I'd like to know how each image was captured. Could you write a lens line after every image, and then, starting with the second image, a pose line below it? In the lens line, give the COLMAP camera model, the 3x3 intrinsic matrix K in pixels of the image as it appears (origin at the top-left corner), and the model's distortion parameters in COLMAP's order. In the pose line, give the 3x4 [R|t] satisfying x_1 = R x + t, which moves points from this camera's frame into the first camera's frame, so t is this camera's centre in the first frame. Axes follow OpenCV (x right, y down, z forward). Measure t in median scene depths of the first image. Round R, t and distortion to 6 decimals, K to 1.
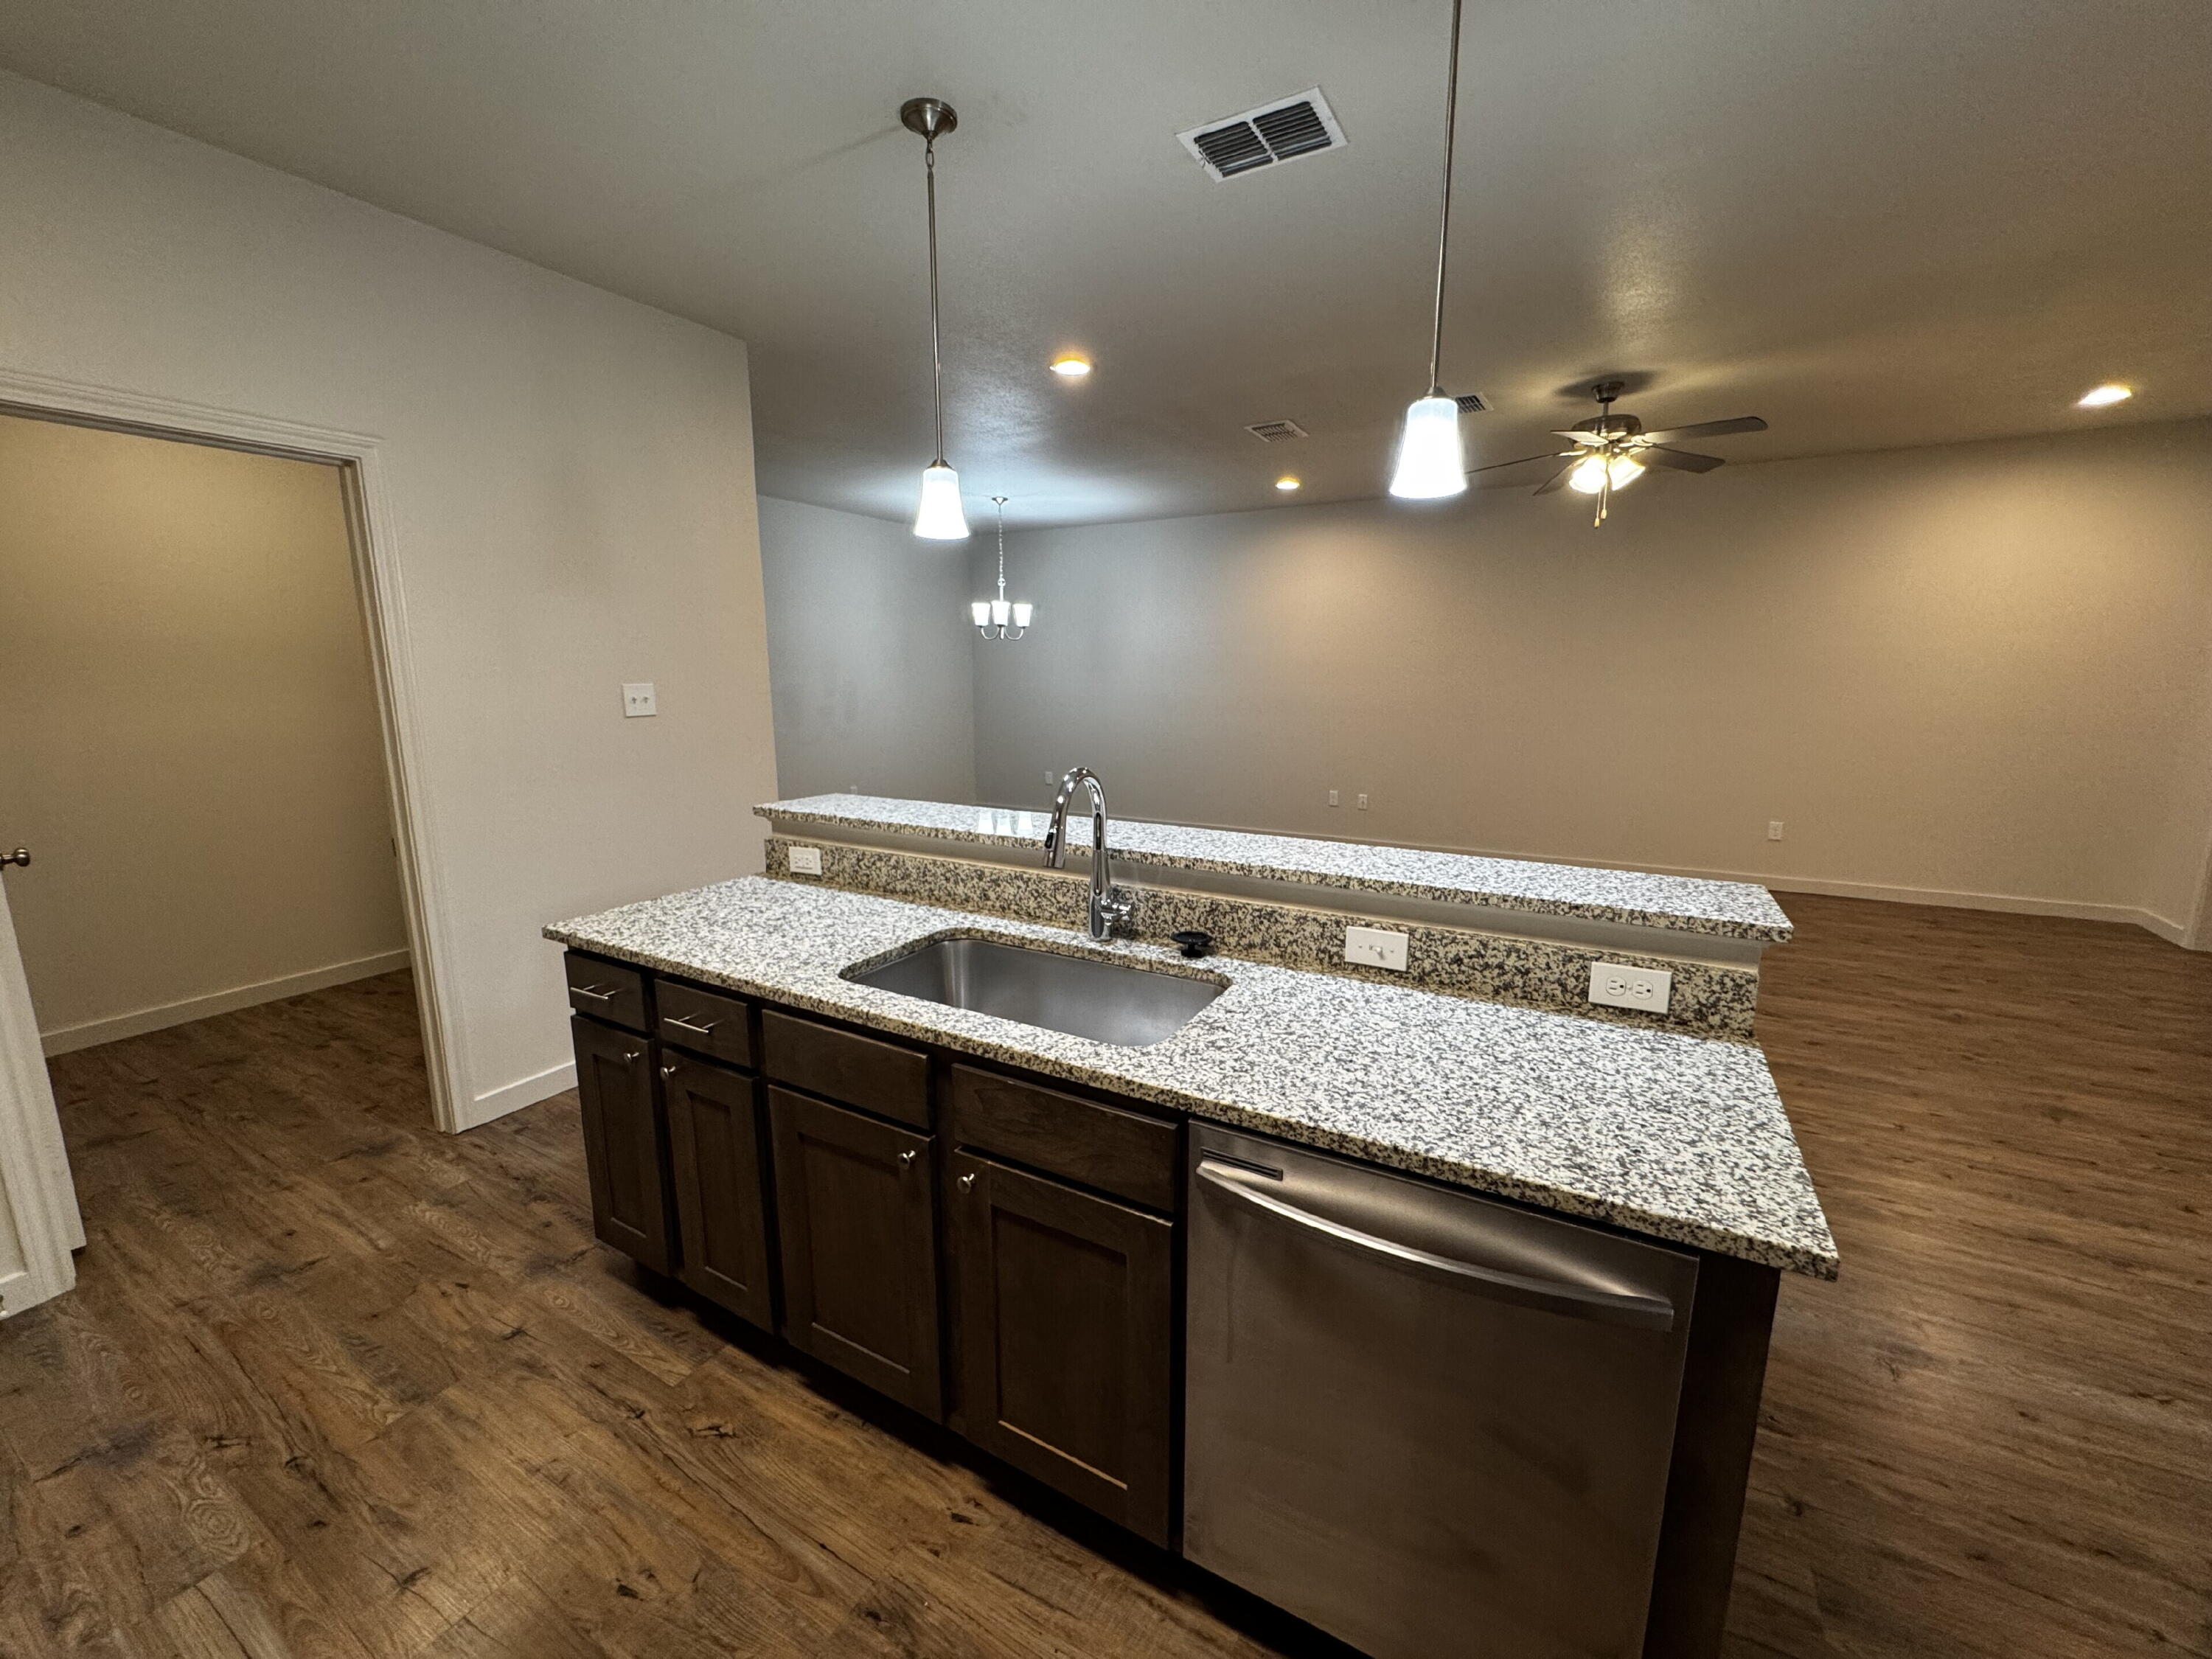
lens RADIAL K [[882.3, 0, 1109.2], [0, 882.3, 824.1], [0, 0, 1]] dist [-0.002584, 0.000011]
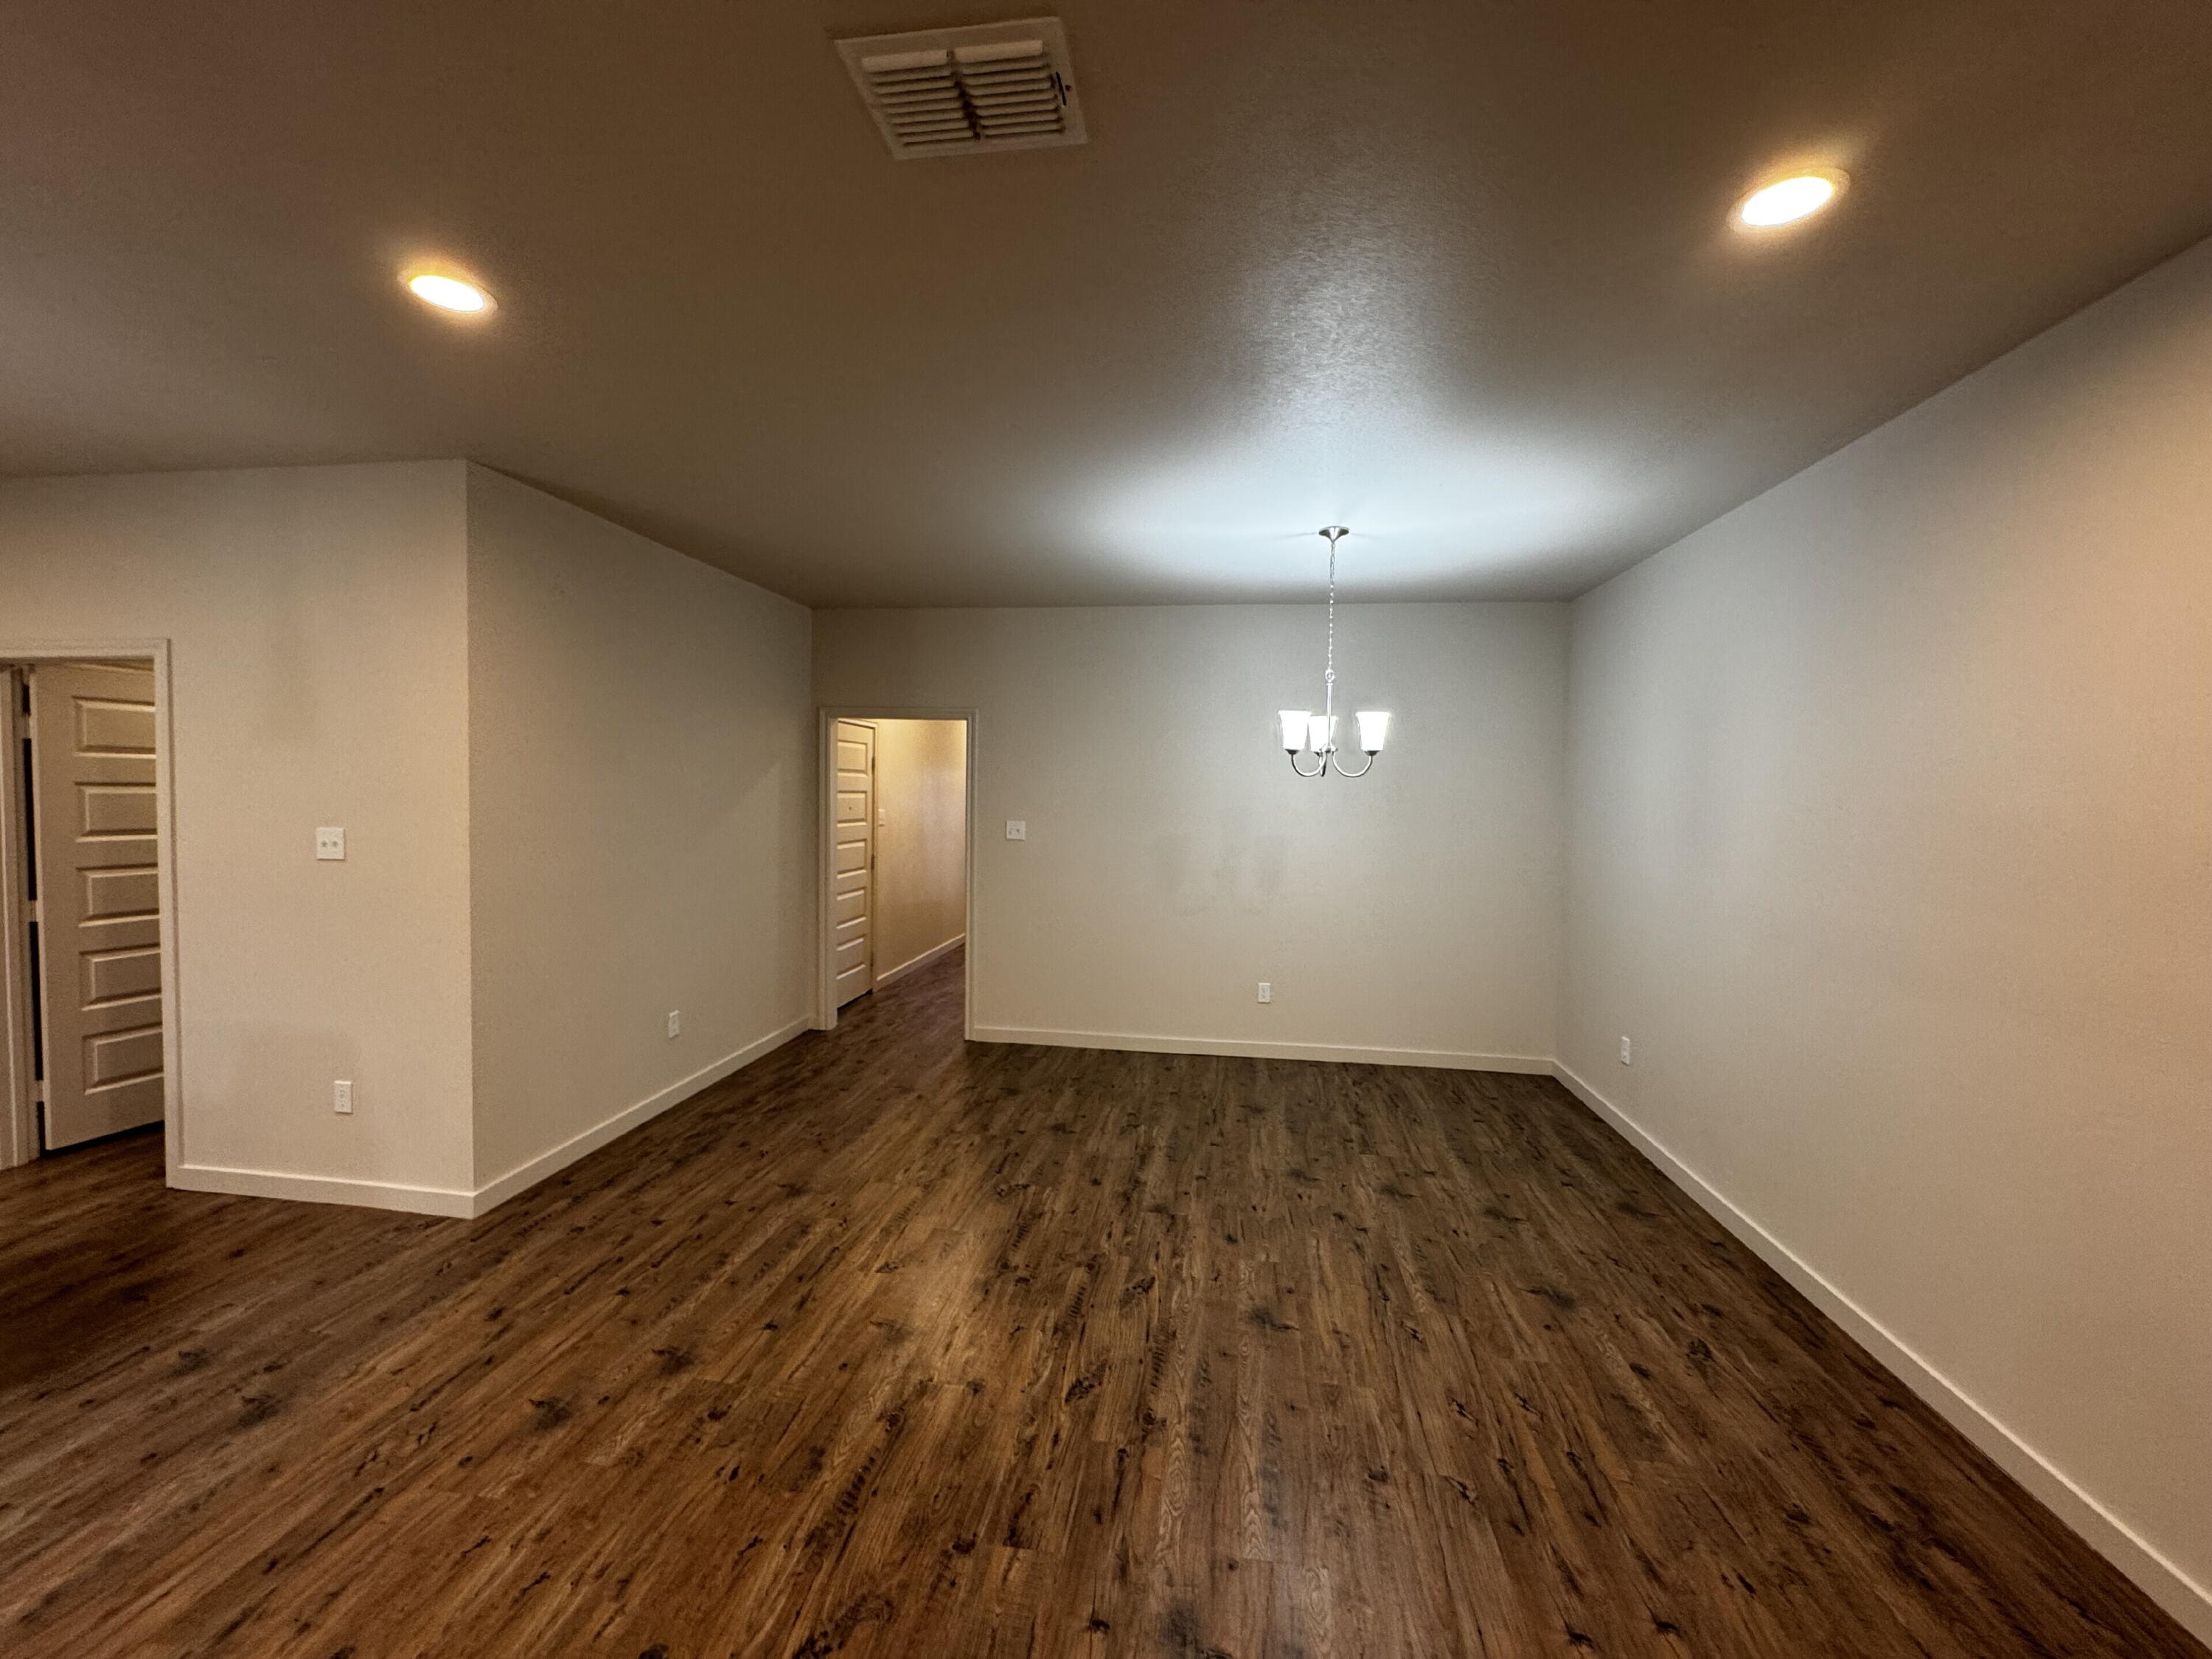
lens RADIAL K [[882.3, 0, 1109.2], [0, 882.3, 824.1], [0, 0, 1]] dist [-0.002584, 0.000011]
pose [[0.372374, 0.046134, -0.926935, 1.335759], [-0.179125, 0.983557, -0.023006, -0.547329], [0.910633, 0.174604, 0.374515, 2.614596]]
